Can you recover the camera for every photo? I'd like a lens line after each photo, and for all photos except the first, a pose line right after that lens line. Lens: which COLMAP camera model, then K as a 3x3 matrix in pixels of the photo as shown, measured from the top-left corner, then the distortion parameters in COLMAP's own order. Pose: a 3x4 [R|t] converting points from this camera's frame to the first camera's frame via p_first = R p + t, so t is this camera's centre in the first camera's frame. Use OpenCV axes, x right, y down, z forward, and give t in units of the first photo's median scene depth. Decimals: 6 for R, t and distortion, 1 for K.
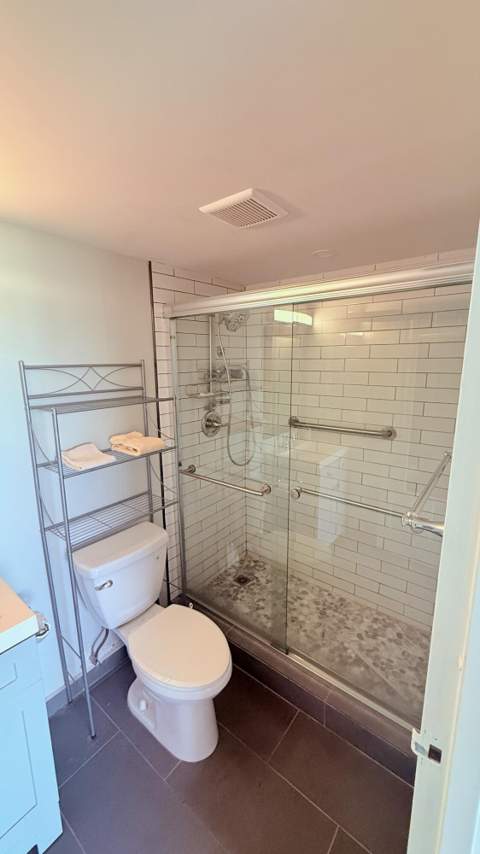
lens RADIAL K [[340.7, 0, 240.2], [0, 340.7, 425.7], [0, 0, 1]] dist [0.002117, -0.000092]
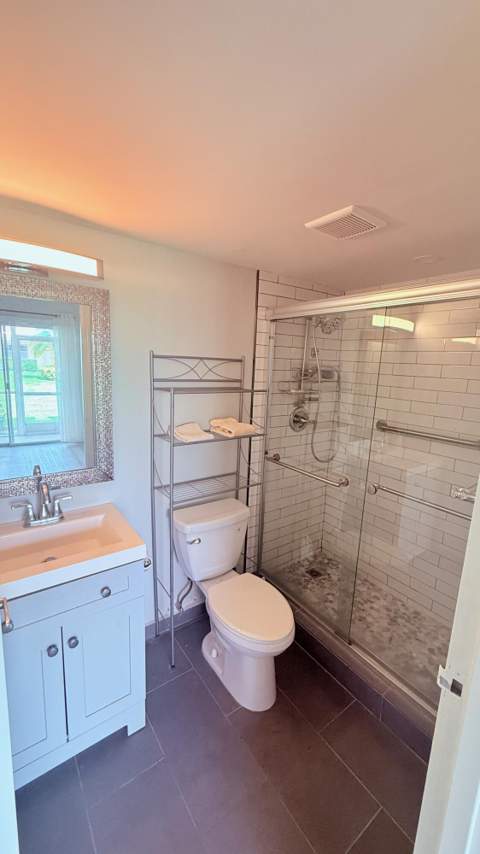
lens RADIAL K [[340.7, 0, 240.8], [0, 340.7, 426.4], [0, 0, 1]] dist [0.002117, -0.000092]
pose [[0.961398, 0.096233, -0.257785, 0.022567], [-0.099761, 0.995011, -0.000609, 0.043152], [0.256440, 0.026303, 0.966202, -0.100993]]
